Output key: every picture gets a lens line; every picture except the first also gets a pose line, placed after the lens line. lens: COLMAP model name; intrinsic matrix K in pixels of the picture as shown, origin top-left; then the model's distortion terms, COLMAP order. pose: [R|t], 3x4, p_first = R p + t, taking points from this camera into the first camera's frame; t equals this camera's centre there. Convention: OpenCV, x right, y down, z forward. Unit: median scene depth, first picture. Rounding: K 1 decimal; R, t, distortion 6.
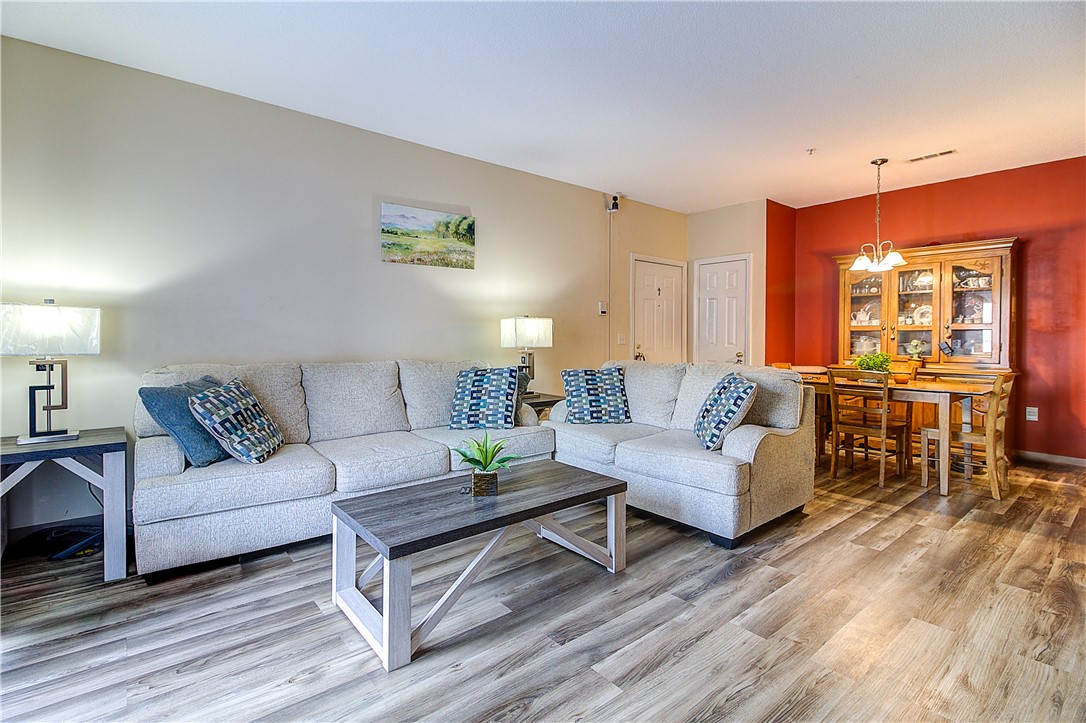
lens RADIAL K [[501.3, 0, 518.9], [0, 501.3, 338.3], [0, 0, 1]] dist [0.000562, -0.001170]
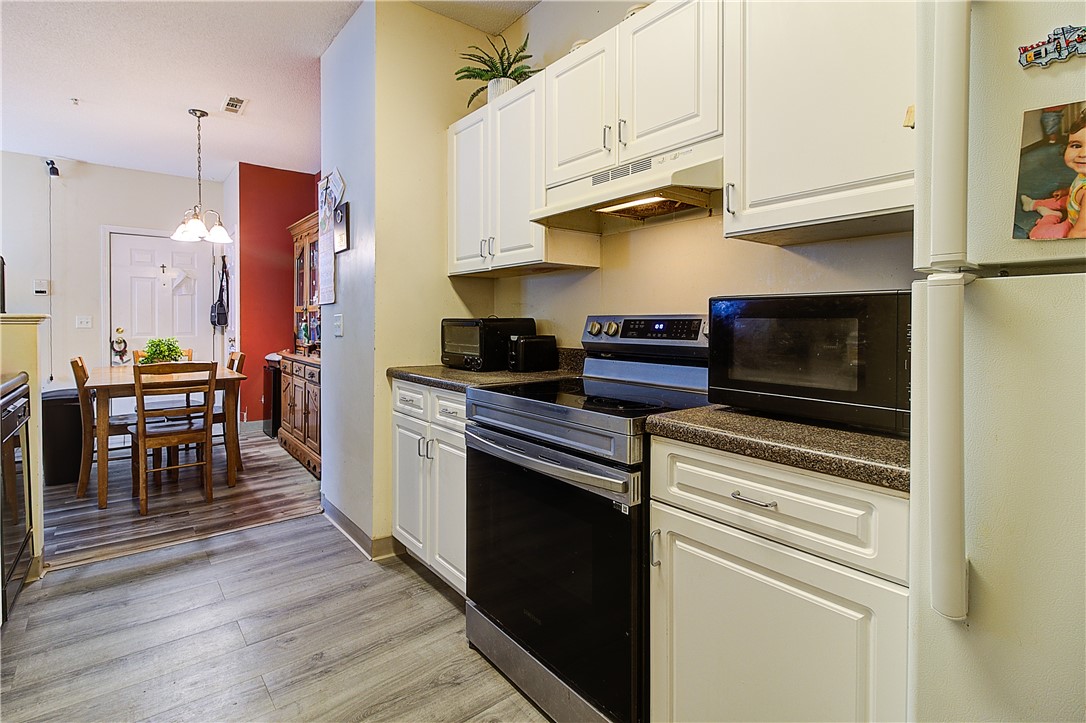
lens RADIAL K [[504.3, 0, 540.1], [0, 504.3, 322.1], [0, 0, 1]] dist [0.001104, -0.000291]
pose [[0.999994, -0.003072, 0.001874, 1.300735], [0.003074, 0.999995, -0.000618, 0.005854], [-0.001872, 0.000624, 0.999998, 0.135151]]
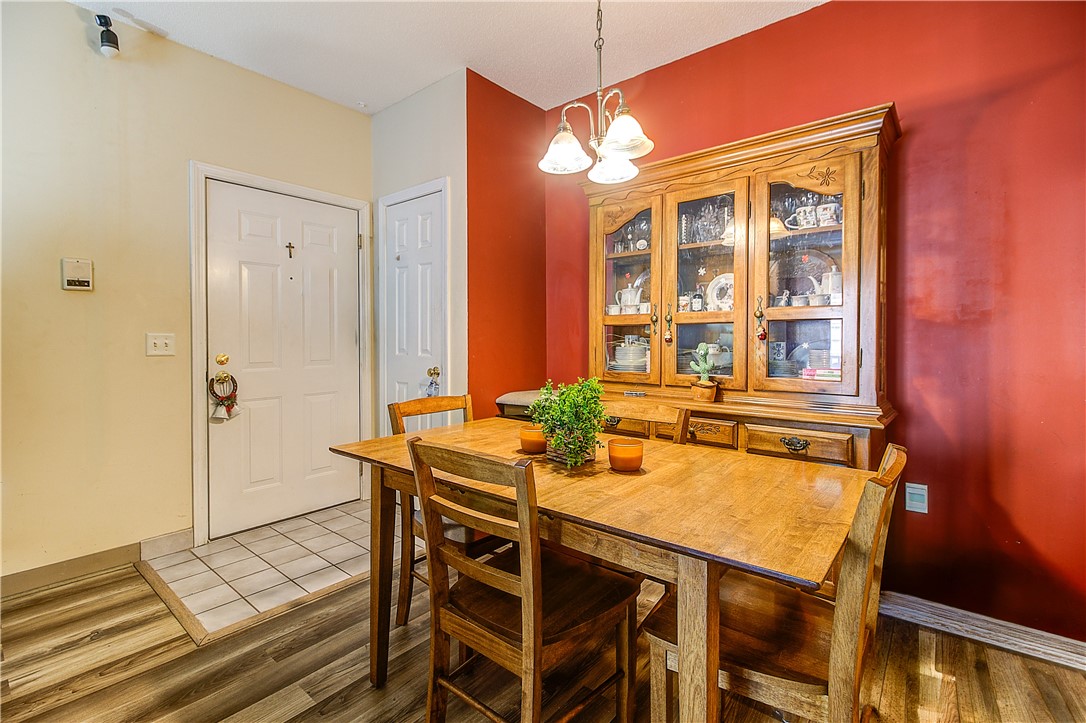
lens RADIAL K [[485.4, 0, 544.7], [0, 485.4, 340.2], [0, 0, 1]] dist [0.026350, -0.015034]
pose [[0.977408, -0.006048, 0.211273, 0.586224], [0.005997, 0.999982, 0.000885, -0.000425], [-0.211274, 0.000402, 0.977427, 0.623581]]
